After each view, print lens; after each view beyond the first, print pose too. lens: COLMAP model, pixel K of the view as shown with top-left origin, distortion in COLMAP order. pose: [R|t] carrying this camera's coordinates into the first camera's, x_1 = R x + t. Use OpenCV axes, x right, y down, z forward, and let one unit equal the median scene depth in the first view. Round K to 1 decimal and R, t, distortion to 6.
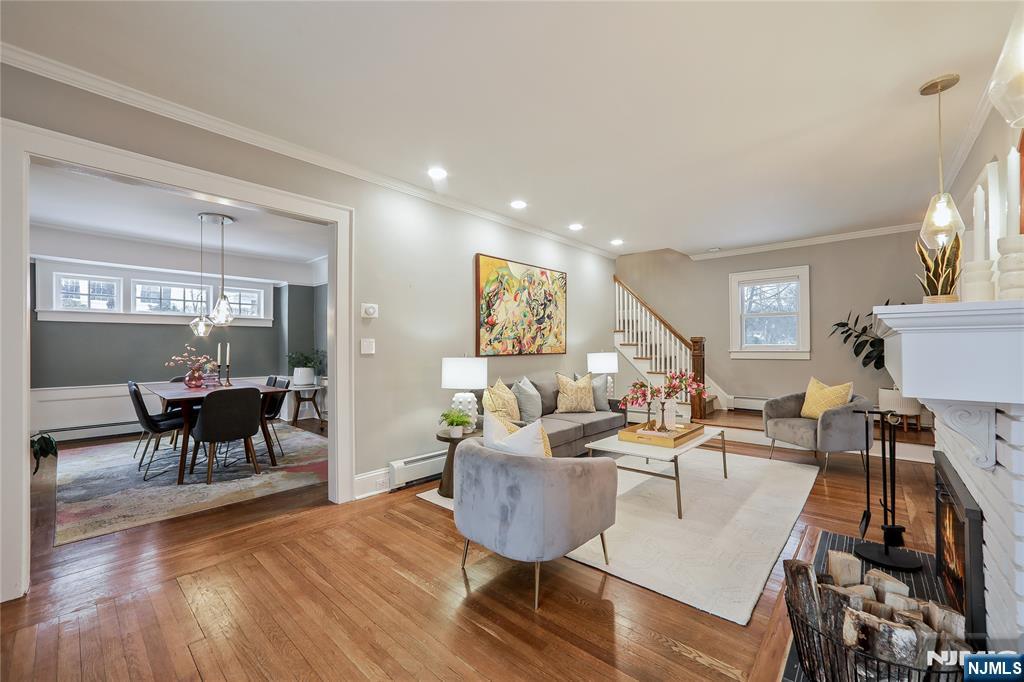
lens RADIAL K [[412.1, 0, 512.6], [0, 412.1, 331.8], [0, 0, 1]] dist [-0.036751, 0.017705]
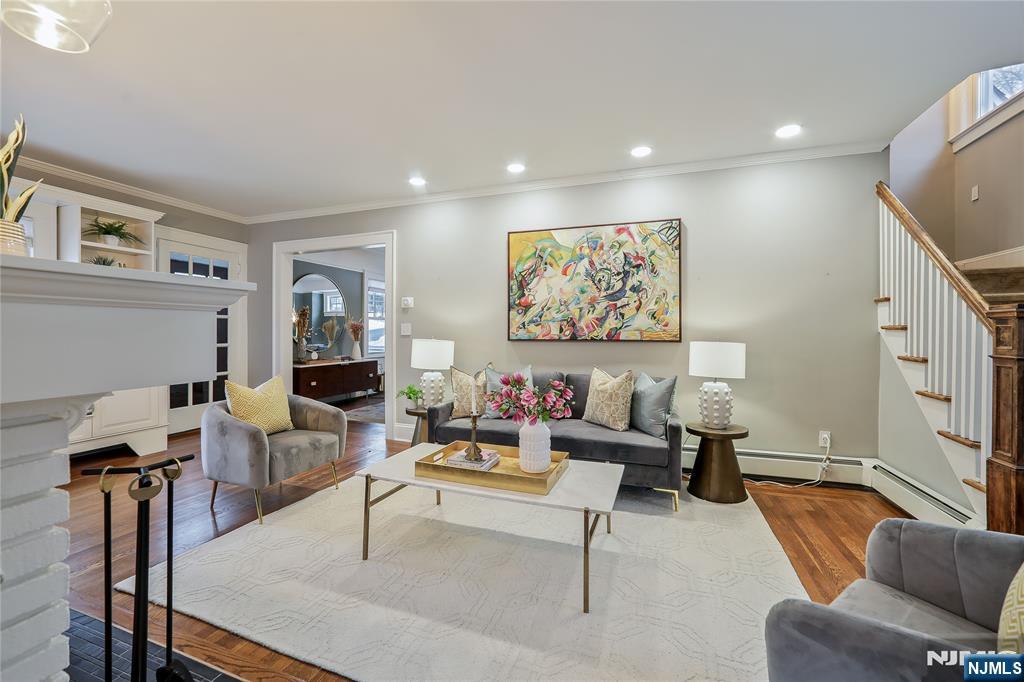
lens RADIAL K [[412.1, 0, 512.6], [0, 412.1, 331.8], [0, 0, 1]] dist [-0.036751, 0.017705]
pose [[0.385844, 0.003783, -0.922556, 0.714156], [0.027498, 0.999500, 0.015599, 0.022358], [0.922154, -0.031387, 0.385547, 0.567506]]
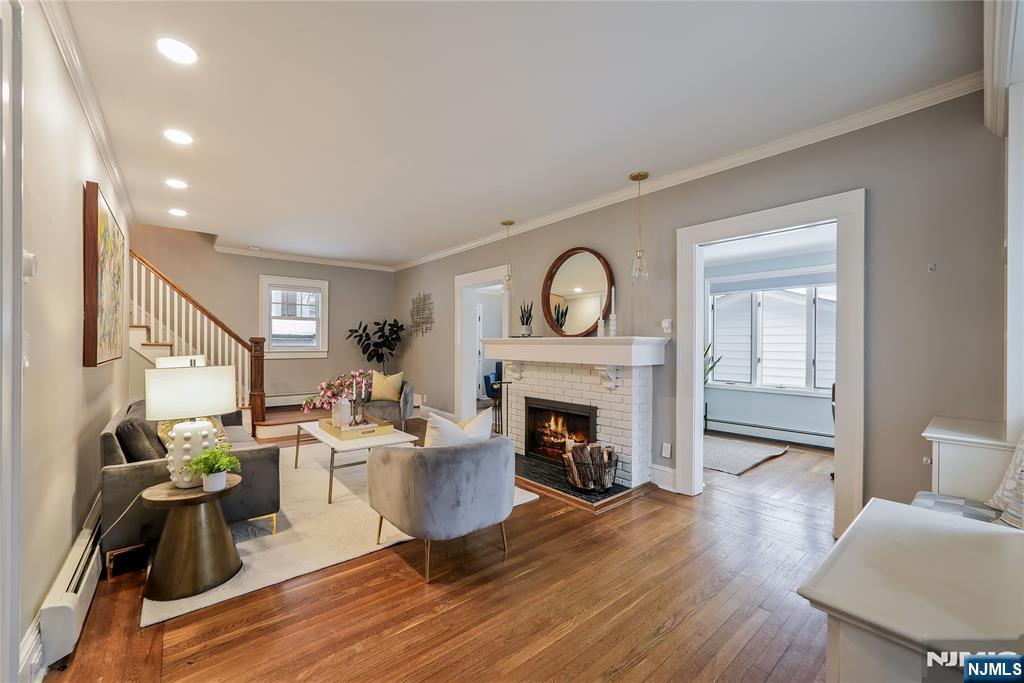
lens RADIAL K [[412.1, 0, 512.6], [0, 412.1, 332.3], [0, 0, 1]] dist [-0.036751, 0.017705]
pose [[0.145441, 0.035654, 0.988724, -0.484369], [-0.038280, 0.998805, -0.030386, 0.008364], [-0.988626, -0.033429, 0.146632, 0.312721]]
